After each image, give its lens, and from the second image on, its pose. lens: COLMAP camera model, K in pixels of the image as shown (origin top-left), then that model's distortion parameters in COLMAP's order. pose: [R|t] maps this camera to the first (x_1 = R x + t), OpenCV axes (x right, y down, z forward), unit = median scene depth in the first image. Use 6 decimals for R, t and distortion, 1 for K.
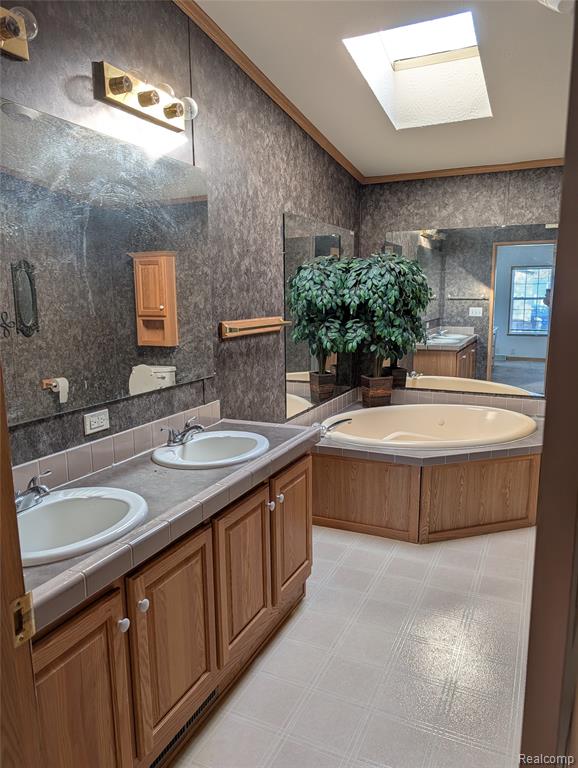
lens RADIAL K [[533.8, 0, 289.9], [0, 533.8, 386.9], [0, 0, 1]] dist [0.050384, -0.097527]
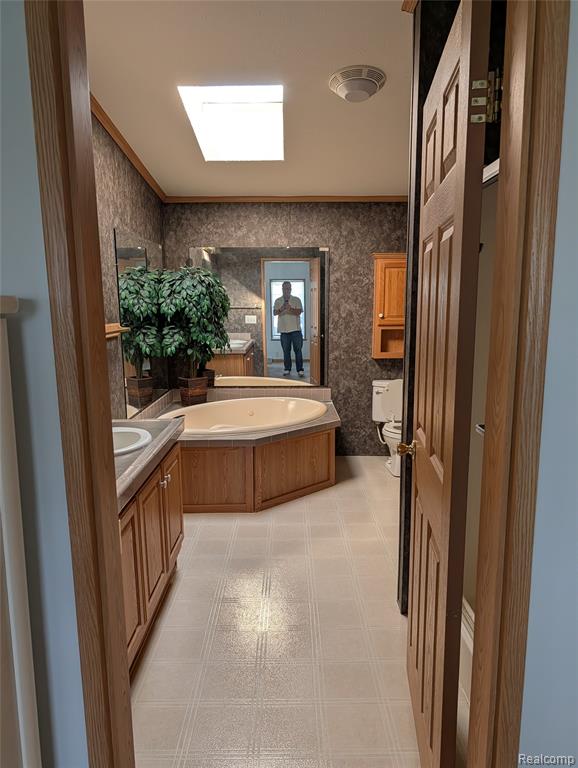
lens RADIAL K [[533.8, 0, 289.9], [0, 533.8, 386.9], [0, 0, 1]] dist [0.050384, -0.097527]
pose [[0.902939, -0.065833, 0.424696, -0.132137], [0.073048, 0.997328, -0.000708, 0.016188], [-0.423515, 0.031663, 0.905336, -0.088120]]
